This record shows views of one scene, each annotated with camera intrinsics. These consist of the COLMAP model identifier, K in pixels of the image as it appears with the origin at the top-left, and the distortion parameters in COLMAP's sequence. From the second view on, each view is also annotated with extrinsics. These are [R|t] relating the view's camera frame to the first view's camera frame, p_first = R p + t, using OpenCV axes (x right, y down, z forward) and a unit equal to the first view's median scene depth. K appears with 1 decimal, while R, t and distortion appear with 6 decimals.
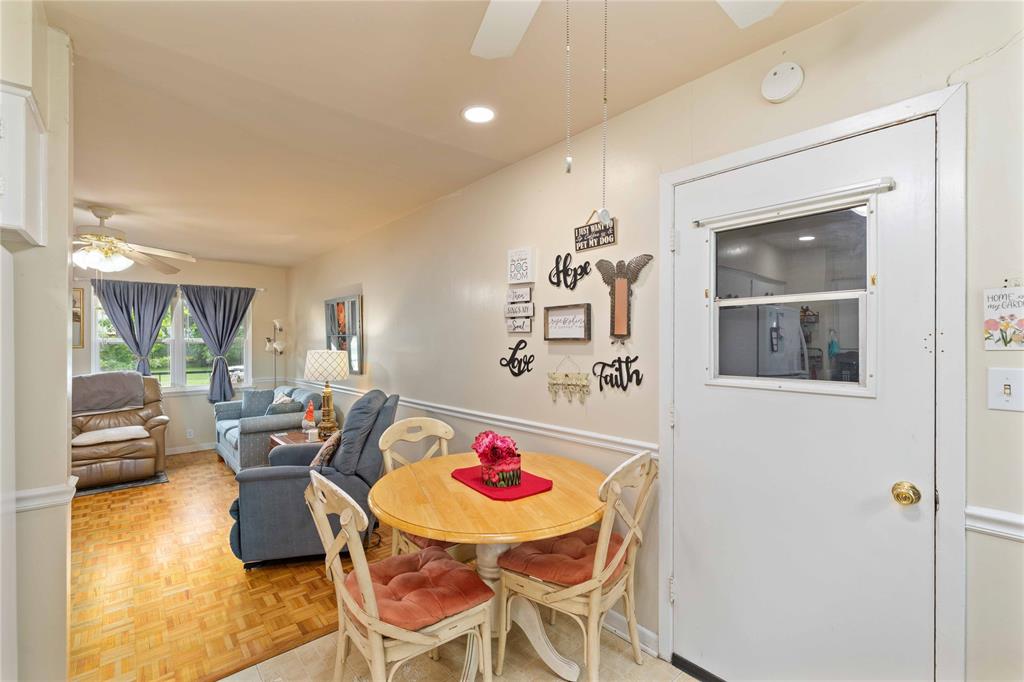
lens RADIAL K [[449.4, 0, 503.4], [0, 449.4, 339.9], [0, 0, 1]] dist [-0.001915, 0.000701]
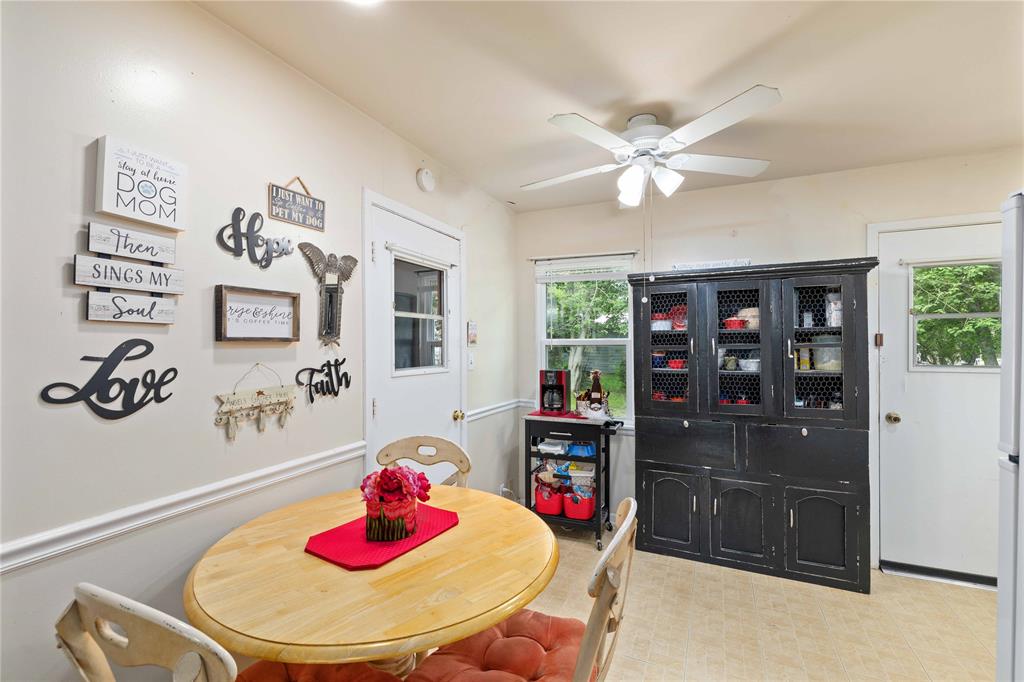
lens RADIAL K [[449.4, 0, 509.9], [0, 449.4, 340.5], [0, 0, 1]] dist [-0.001915, 0.000701]
pose [[-0.421752, 0.008875, 0.906668, -0.602037], [0.000724, 0.999955, -0.009452, 0.006474], [-0.906711, -0.003329, -0.421739, 0.896936]]
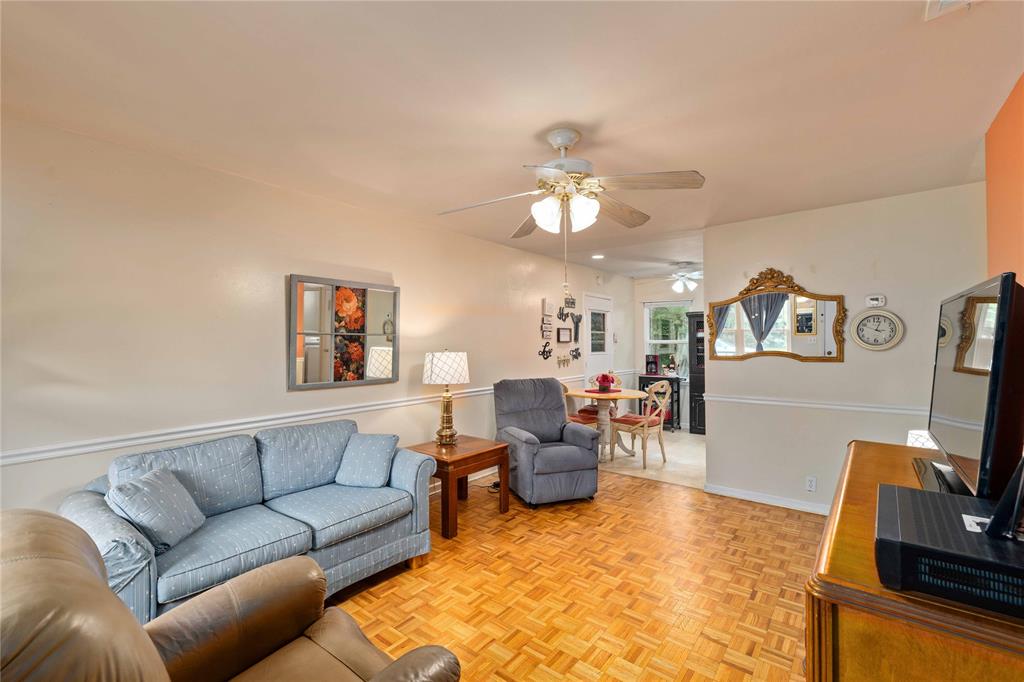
lens RADIAL K [[449.4, 0, 504.6], [0, 449.4, 341.6], [0, 0, 1]] dist [-0.001915, 0.000701]
pose [[-0.185526, 0.006722, 0.982616, -2.131802], [0.000516, 0.999977, -0.006744, 0.014179], [-0.982639, -0.000744, -0.185525, 1.698631]]
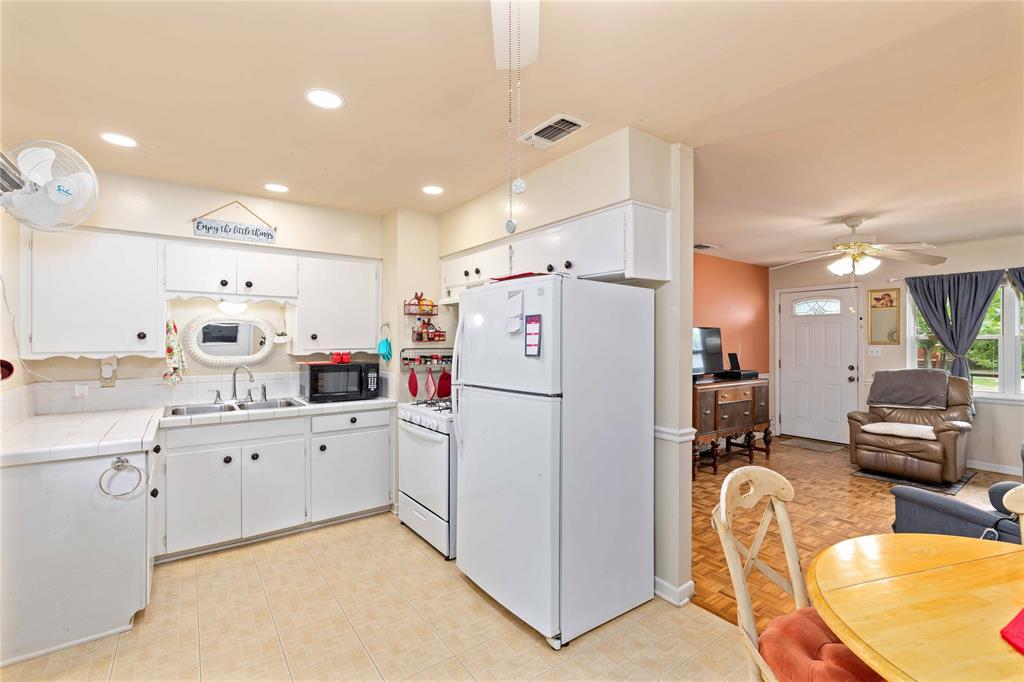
lens RADIAL K [[449.4, 0, 506.3], [0, 449.4, 338.8], [0, 0, 1]] dist [-0.001915, 0.000701]
pose [[-0.076224, -0.001186, -0.997090, 0.388312], [0.006041, 0.999980, -0.001651, 0.001860], [0.997072, -0.006150, -0.076216, 0.324442]]
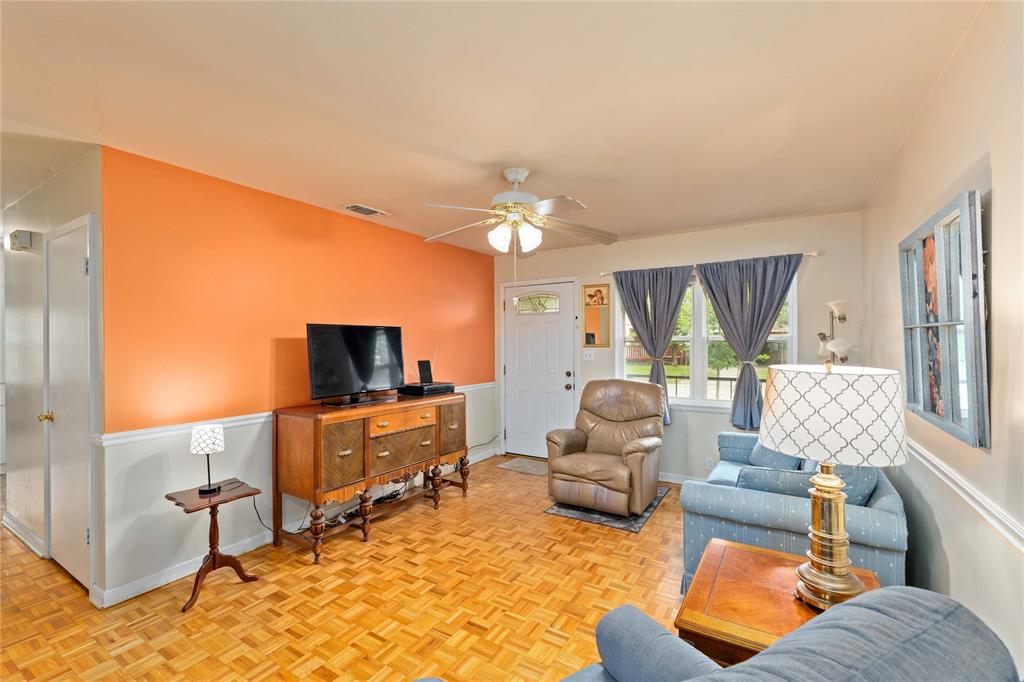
lens RADIAL K [[449.4, 0, 508.1], [0, 449.4, 340.0], [0, 0, 1]] dist [-0.001915, 0.000701]
pose [[0.301635, 0.000207, -0.953423, -0.205307], [0.009547, 0.999949, 0.003237, -0.003164], [0.953376, -0.010079, 0.301618, 1.053161]]
